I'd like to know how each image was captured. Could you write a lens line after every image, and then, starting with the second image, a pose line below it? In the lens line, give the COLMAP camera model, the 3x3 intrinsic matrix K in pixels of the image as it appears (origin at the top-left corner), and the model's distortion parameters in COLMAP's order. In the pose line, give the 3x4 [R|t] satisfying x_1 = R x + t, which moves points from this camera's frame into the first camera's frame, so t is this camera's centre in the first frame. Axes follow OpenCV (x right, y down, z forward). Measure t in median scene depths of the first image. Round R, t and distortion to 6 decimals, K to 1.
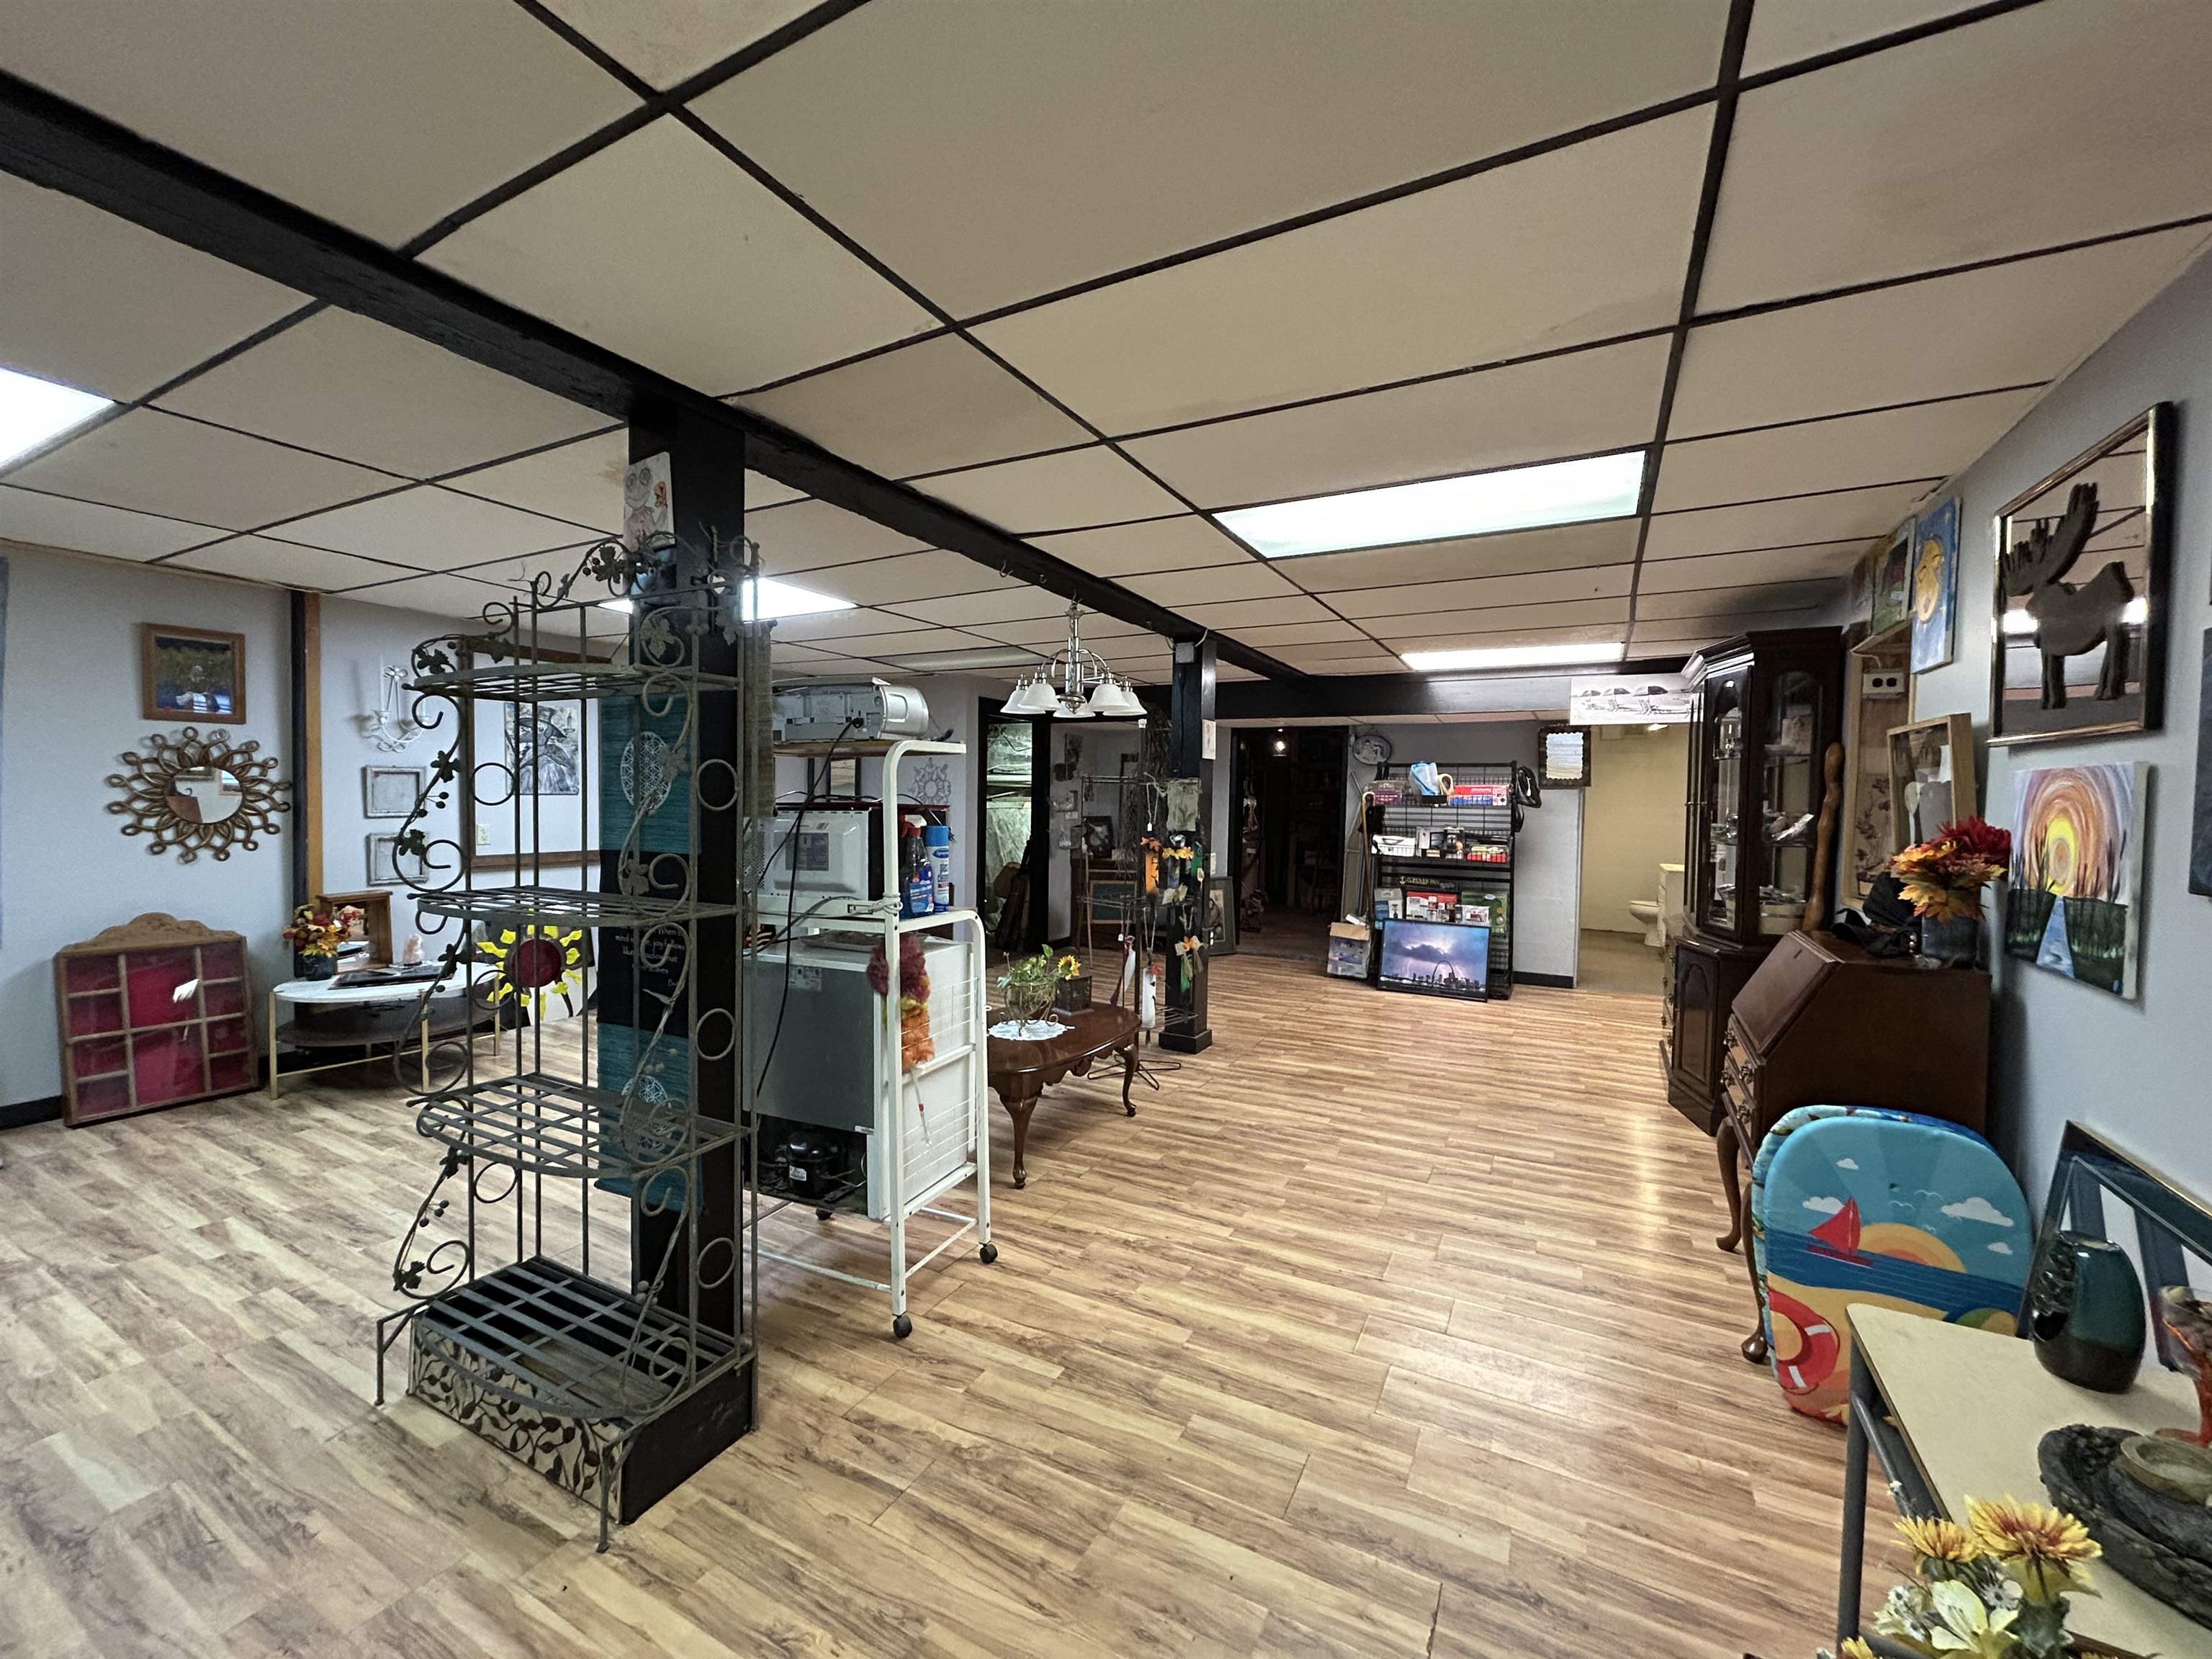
lens RADIAL K [[900.7, 0, 1106.0], [0, 900.7, 829.5], [0, 0, 1]] dist [0.000070, 0.000203]
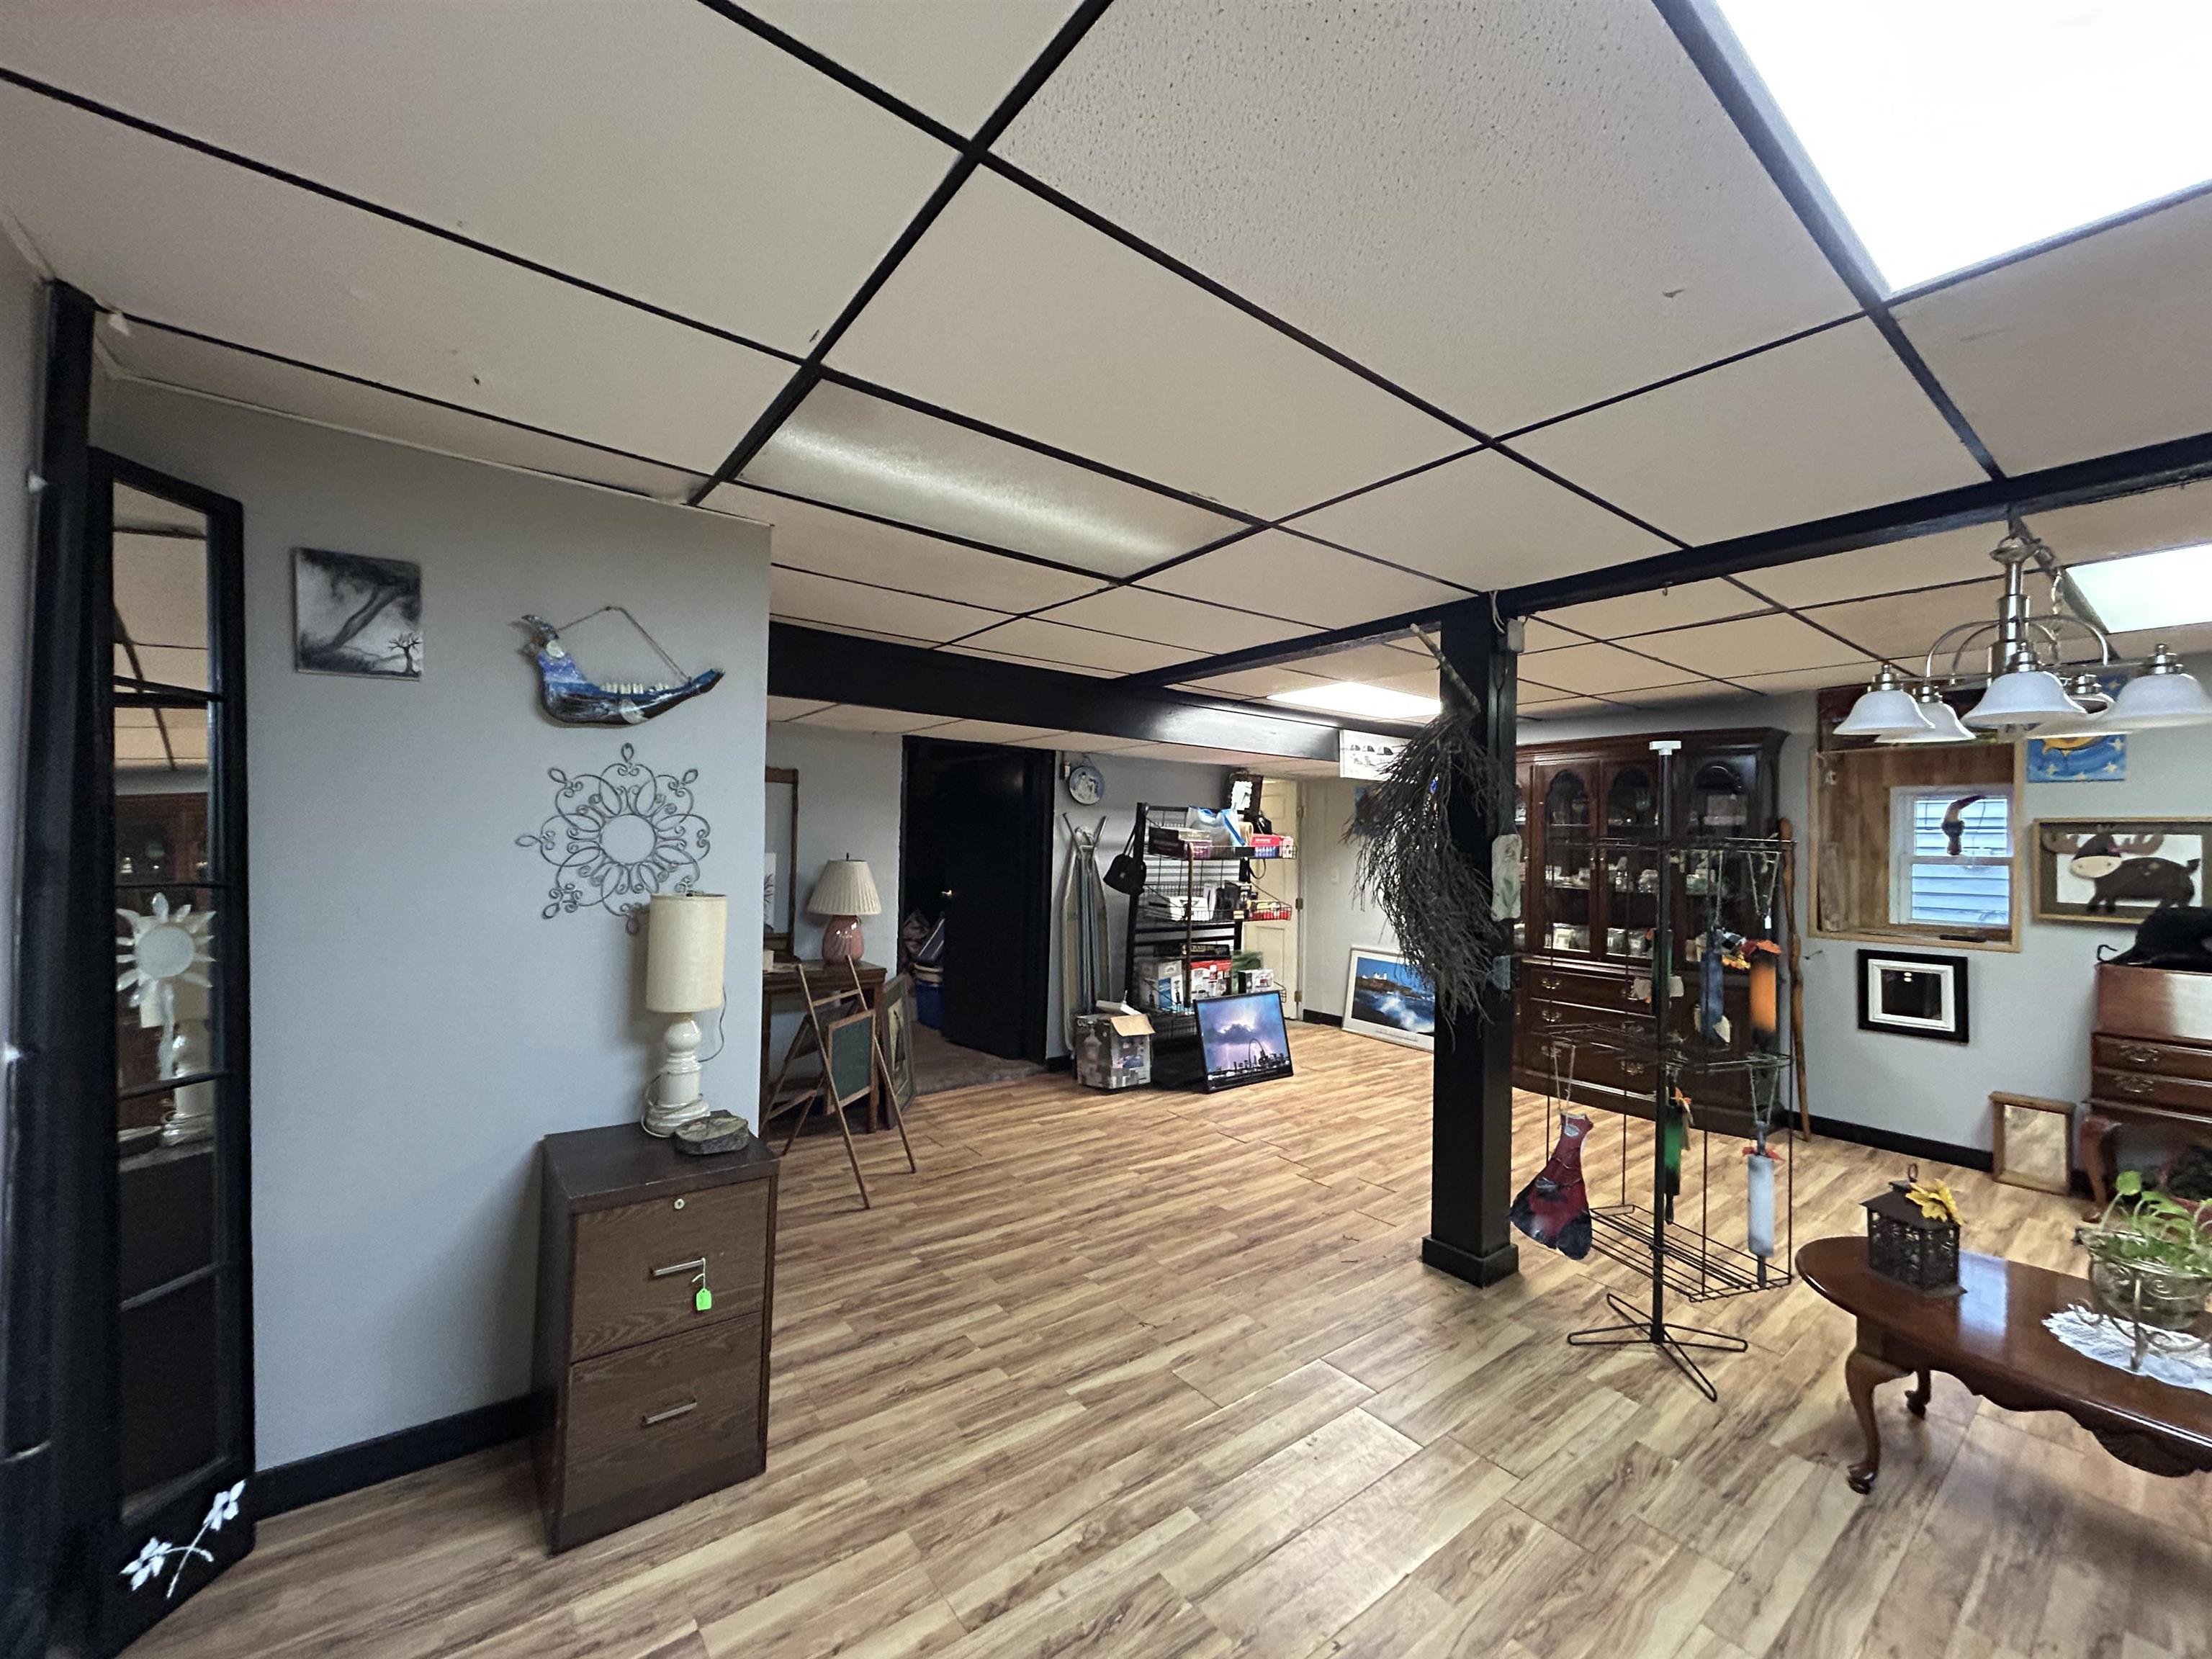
lens RADIAL K [[900.7, 0, 1106.0], [0, 900.7, 829.5], [0, 0, 1]] dist [0.000070, 0.000203]
pose [[0.397765, 0.008477, 0.917448, -0.467559], [0.015971, 0.999742, -0.016161, -0.041772], [-0.917349, 0.021081, 0.397527, 0.784167]]
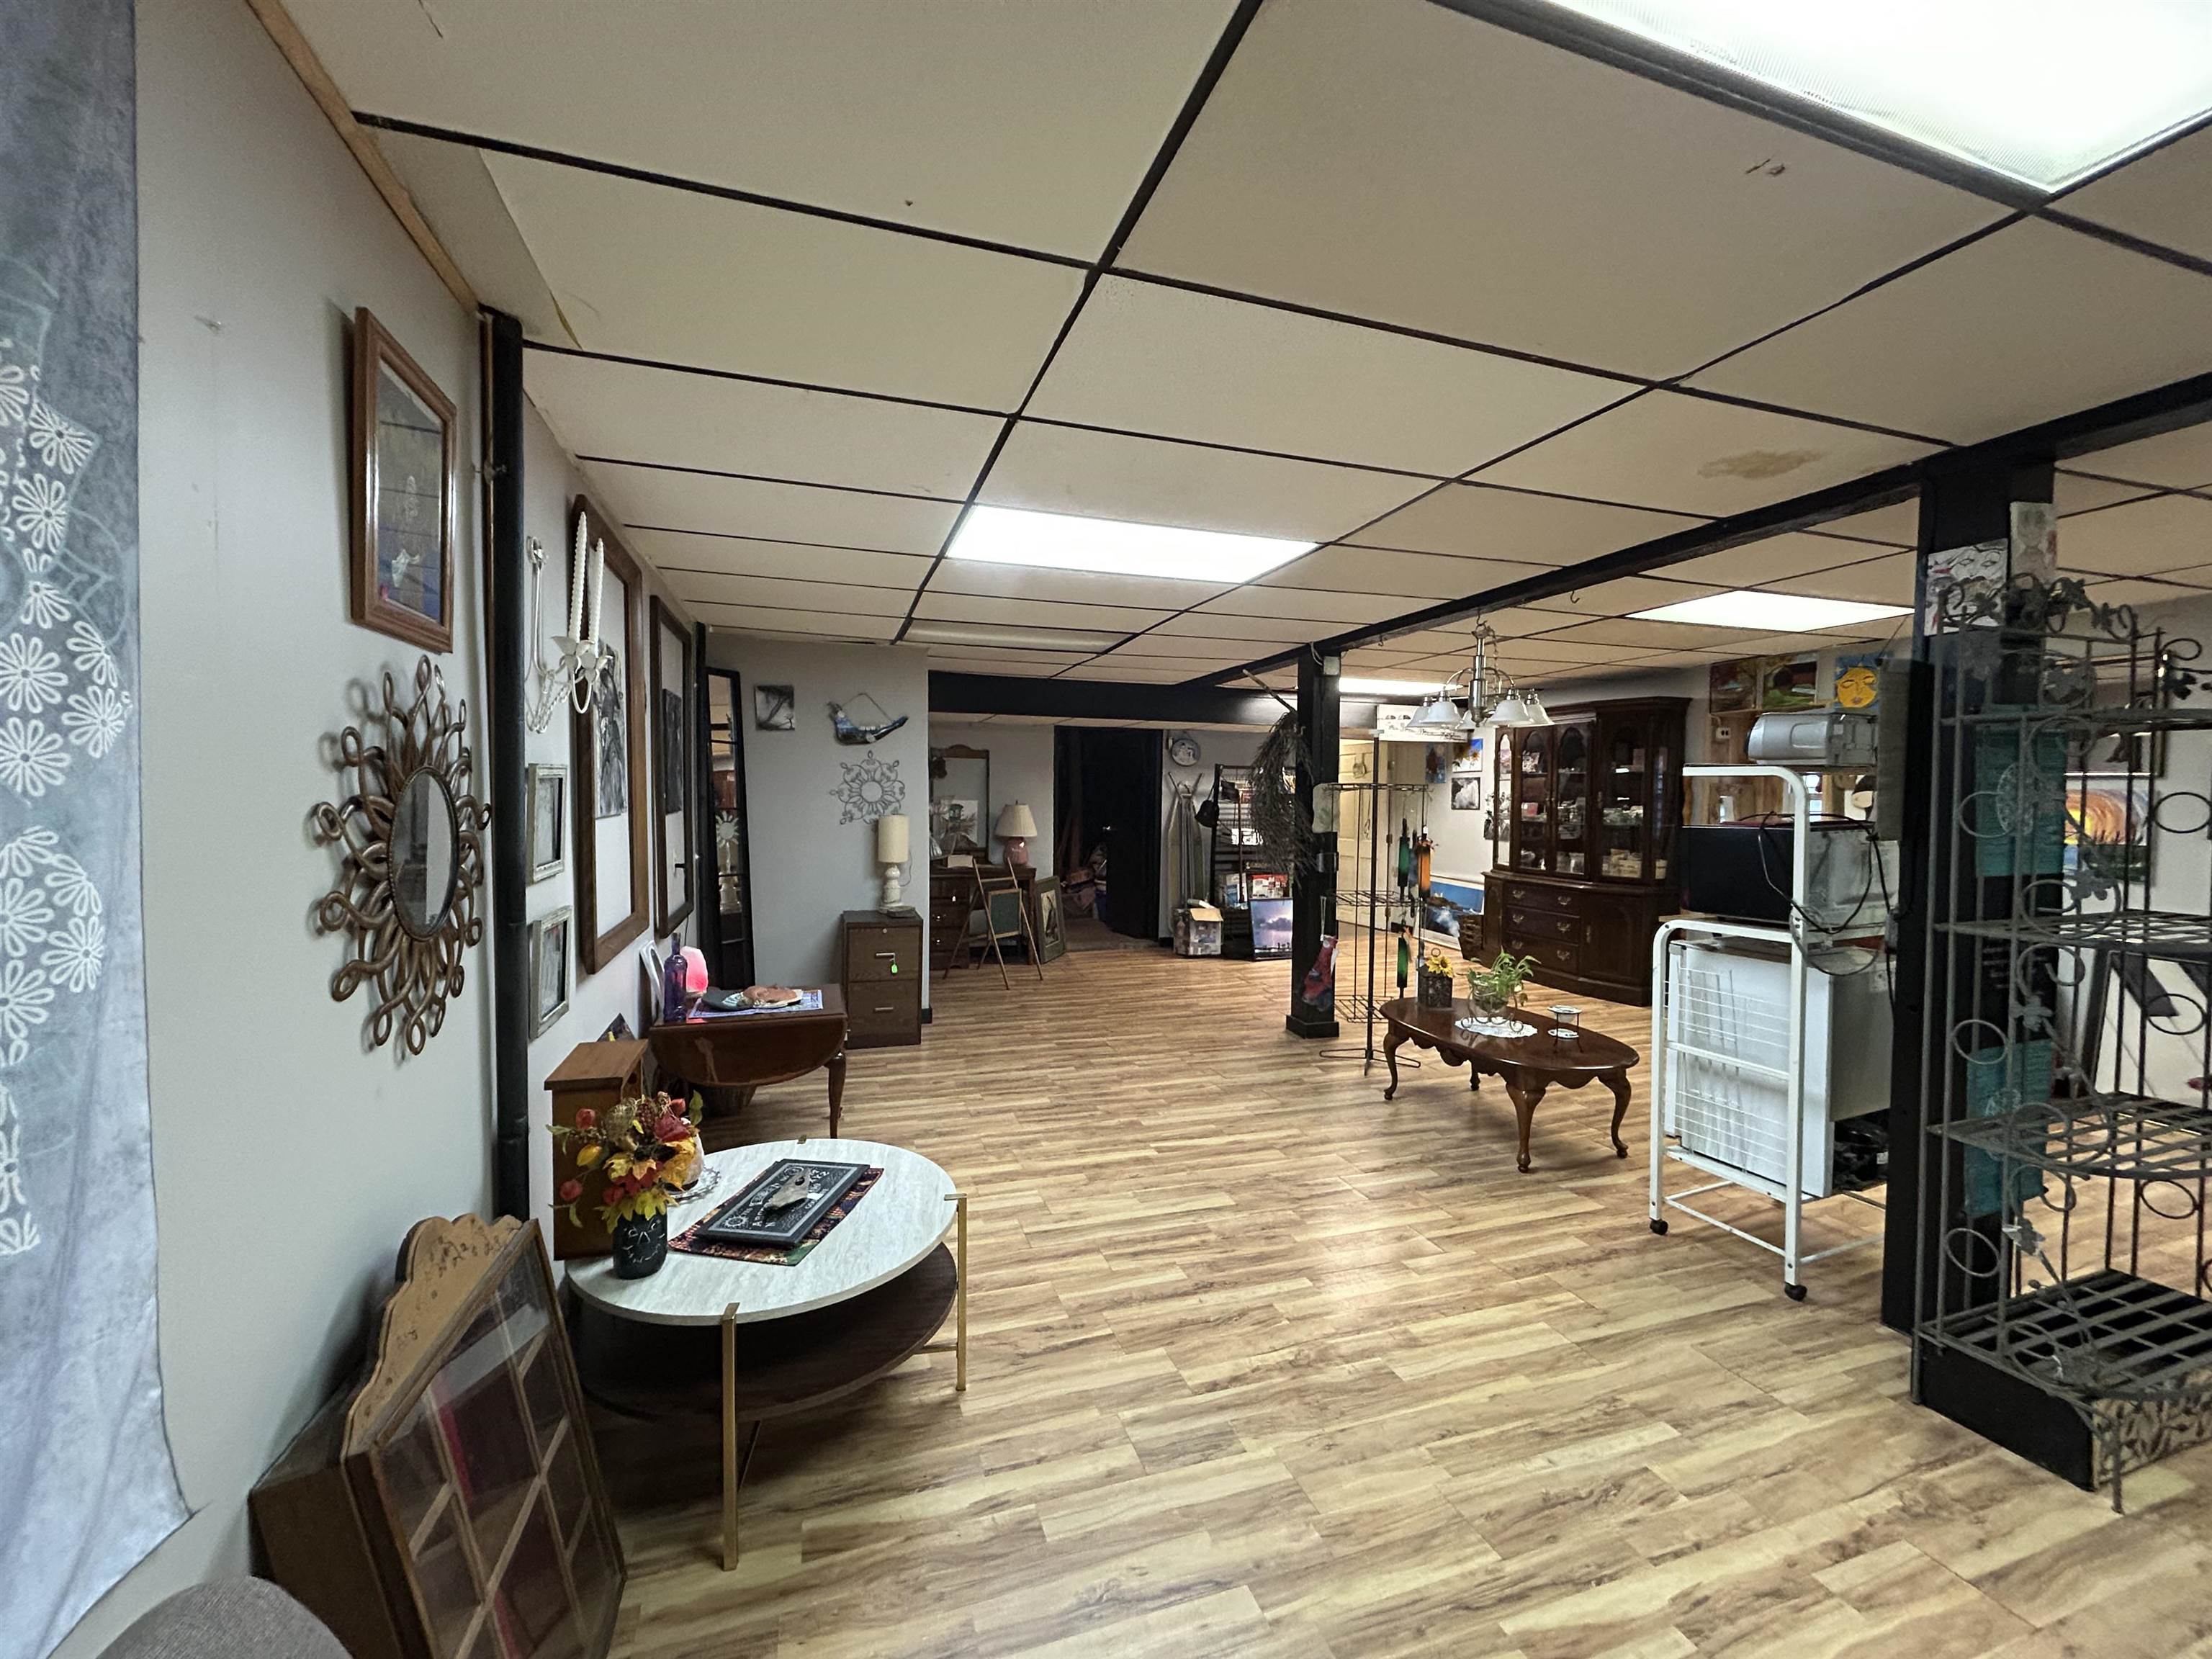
lens RADIAL K [[900.7, 0, 1106.0], [0, 900.7, 829.5], [0, 0, 1]] dist [0.000070, 0.000203]
pose [[0.672767, -0.038330, 0.738861, -0.690614], [0.026332, 0.999265, 0.027862, -0.028982], [-0.739386, 0.000711, 0.673282, 0.372093]]
